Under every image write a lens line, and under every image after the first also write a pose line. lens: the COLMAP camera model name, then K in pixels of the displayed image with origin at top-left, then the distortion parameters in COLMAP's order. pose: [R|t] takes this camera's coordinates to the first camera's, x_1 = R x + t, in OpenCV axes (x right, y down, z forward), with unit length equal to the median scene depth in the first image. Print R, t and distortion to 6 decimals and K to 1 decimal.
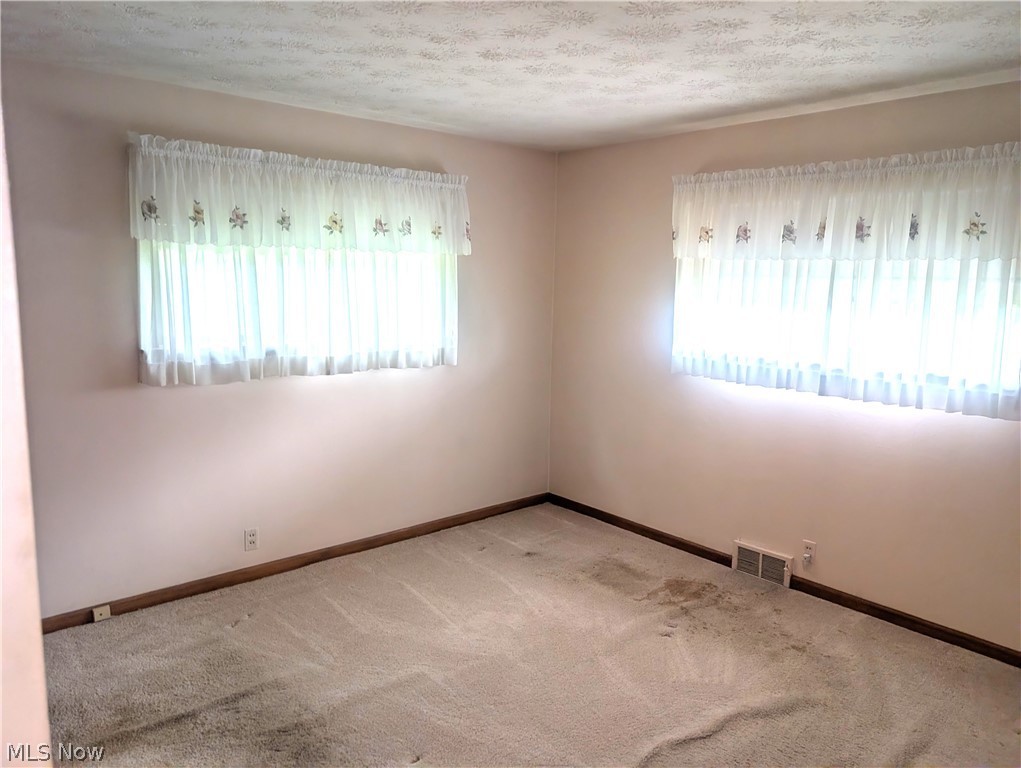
lens RADIAL K [[737.7, 0, 513.4], [0, 737.7, 385.6], [0, 0, 1]] dist [0.028698, -0.013716]
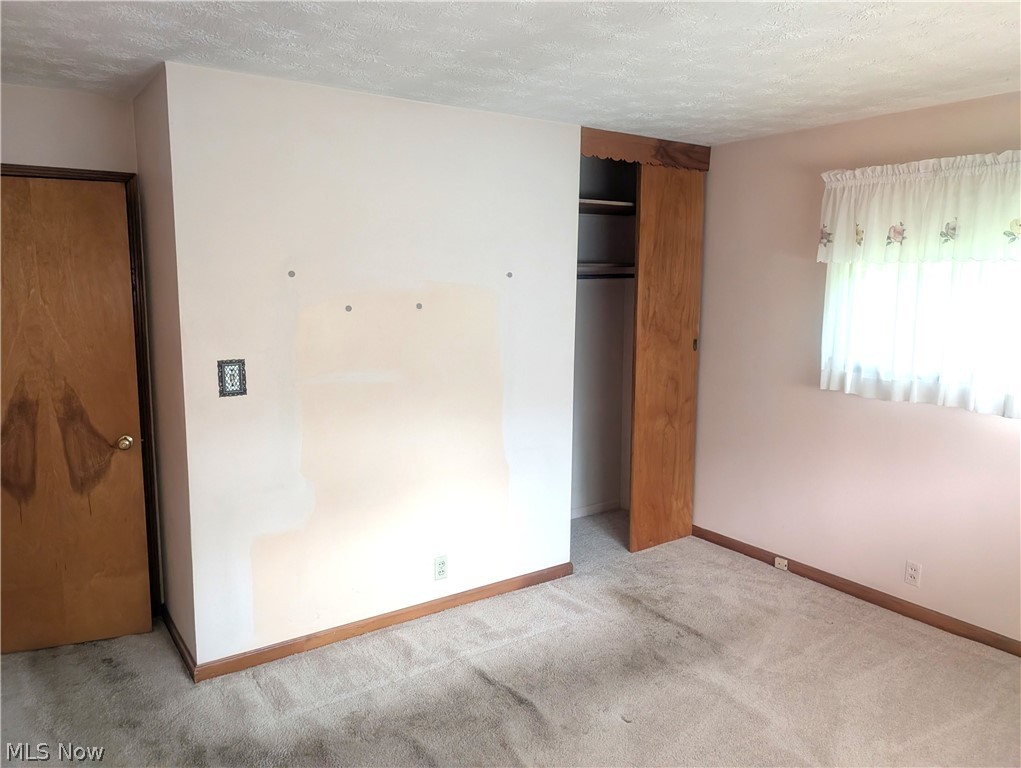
lens RADIAL K [[737.7, 0, 514.5], [0, 737.7, 380.8], [0, 0, 1]] dist [0.028698, -0.013716]
pose [[-0.099507, 0.118487, -0.987957, 0.676346], [-0.159653, 0.978120, 0.133388, -0.086044], [0.982145, 0.171003, -0.078413, 0.607727]]
